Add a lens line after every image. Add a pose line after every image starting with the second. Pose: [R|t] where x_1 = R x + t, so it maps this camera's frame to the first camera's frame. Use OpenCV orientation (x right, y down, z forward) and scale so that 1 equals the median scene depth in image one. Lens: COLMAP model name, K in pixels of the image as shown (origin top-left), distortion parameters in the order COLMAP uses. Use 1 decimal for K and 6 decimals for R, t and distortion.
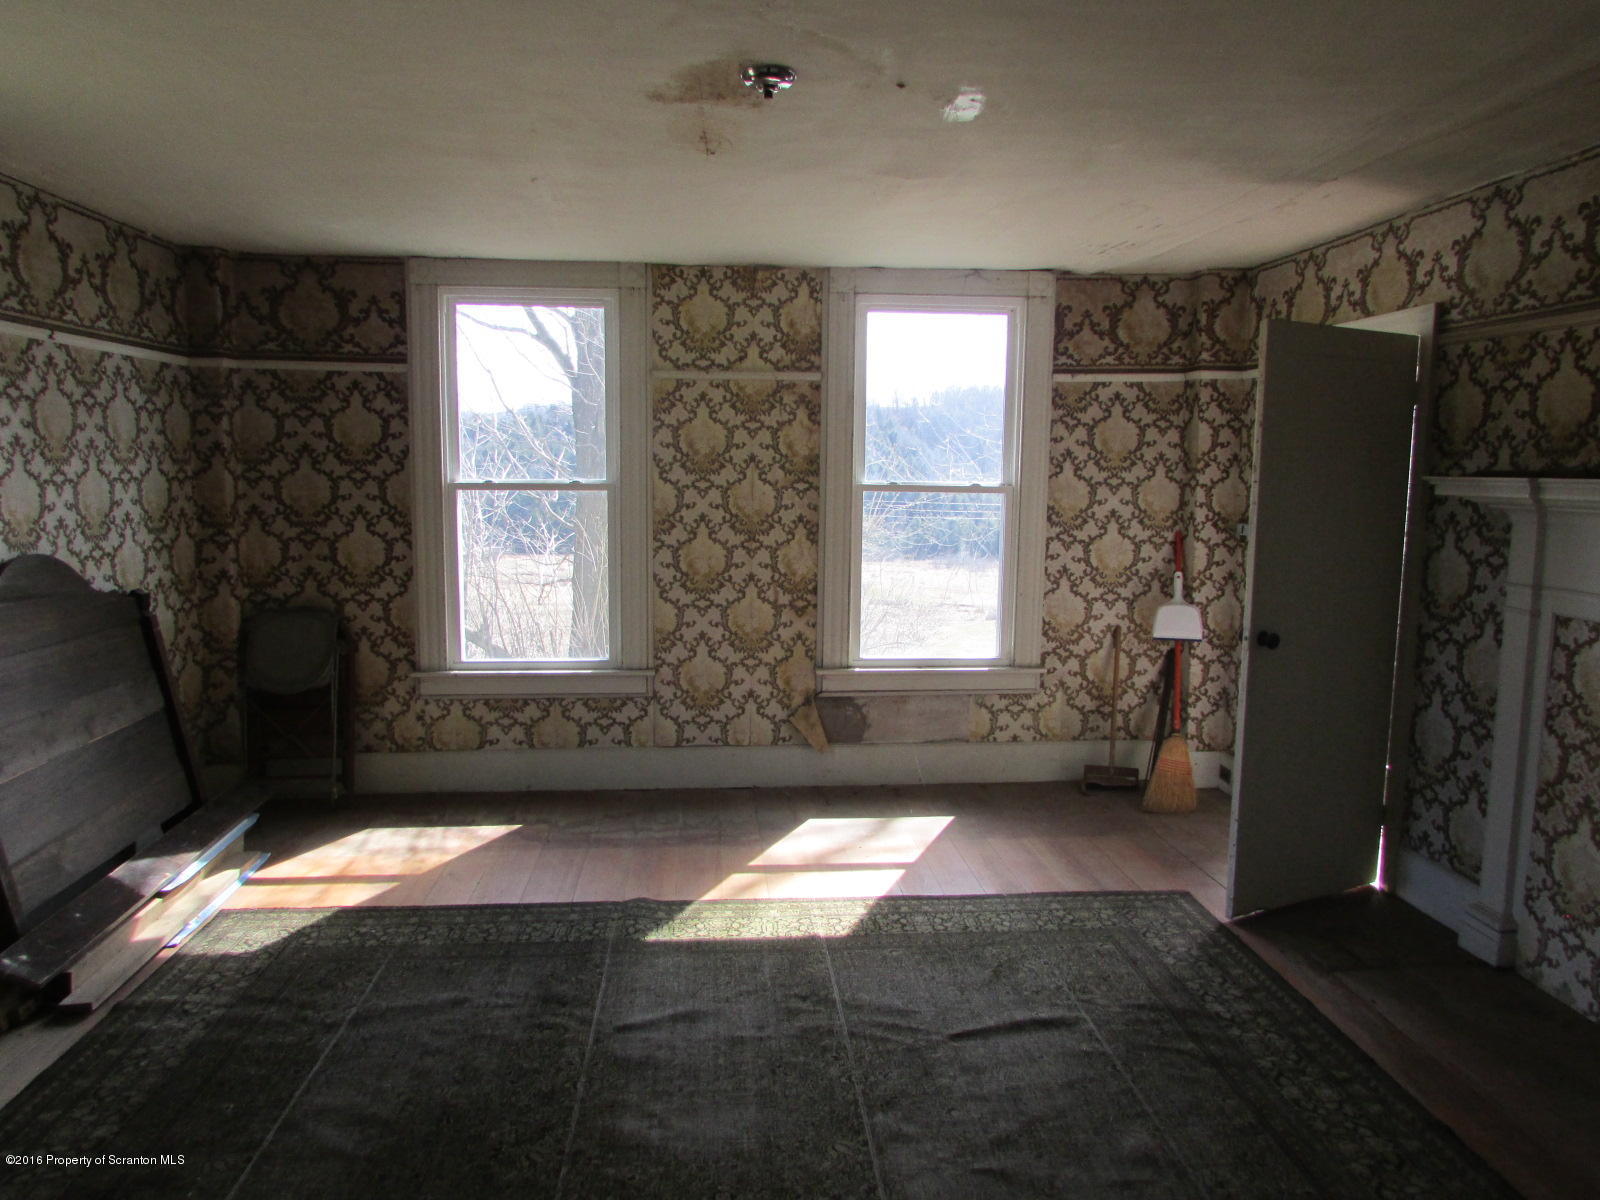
lens RADIAL K [[1133.6, 0, 788.9], [0, 1133.6, 592.1], [0, 0, 1]] dist [-0.026456, 0.007955]
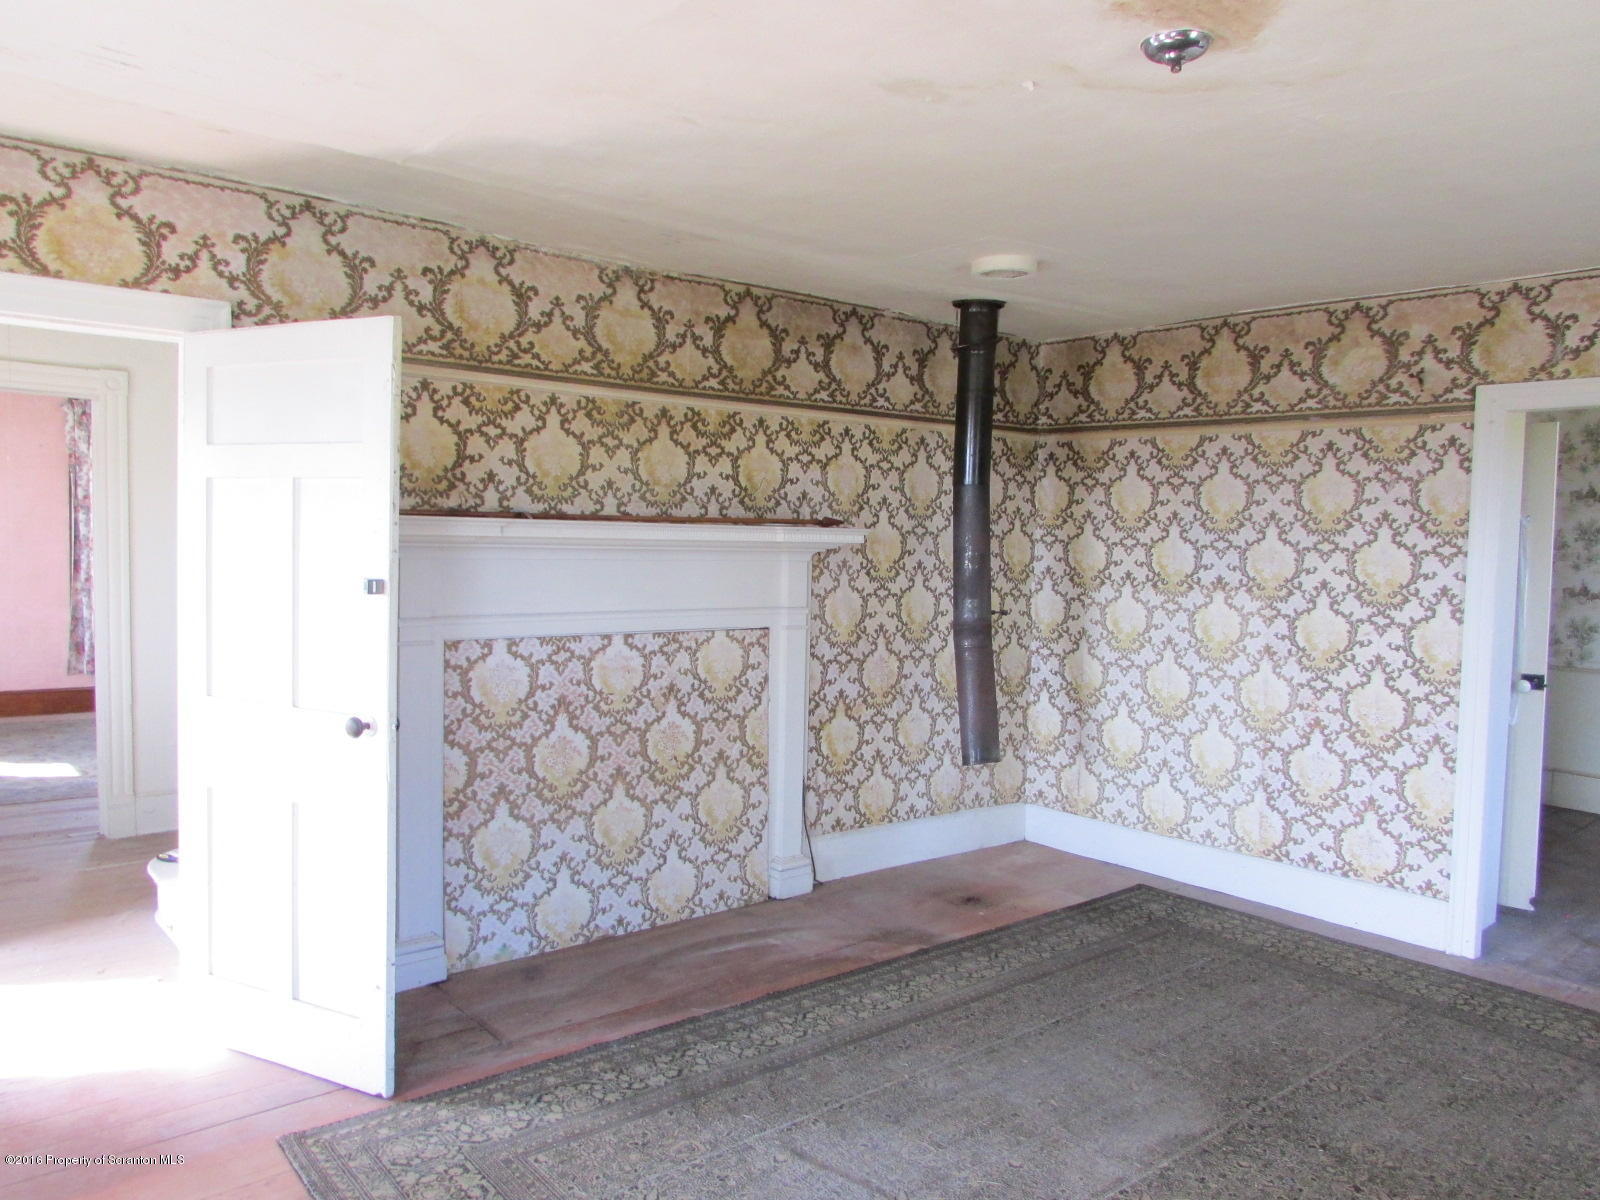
lens RADIAL K [[1133.6, 0, 810.6], [0, 1133.6, 598.2], [0, 0, 1]] dist [-0.026456, 0.007955]
pose [[-0.588391, -0.057991, 0.806494, -0.410075], [0.066320, 0.990603, 0.119614, -0.126835], [-0.805852, 0.123867, -0.579016, 1.322698]]
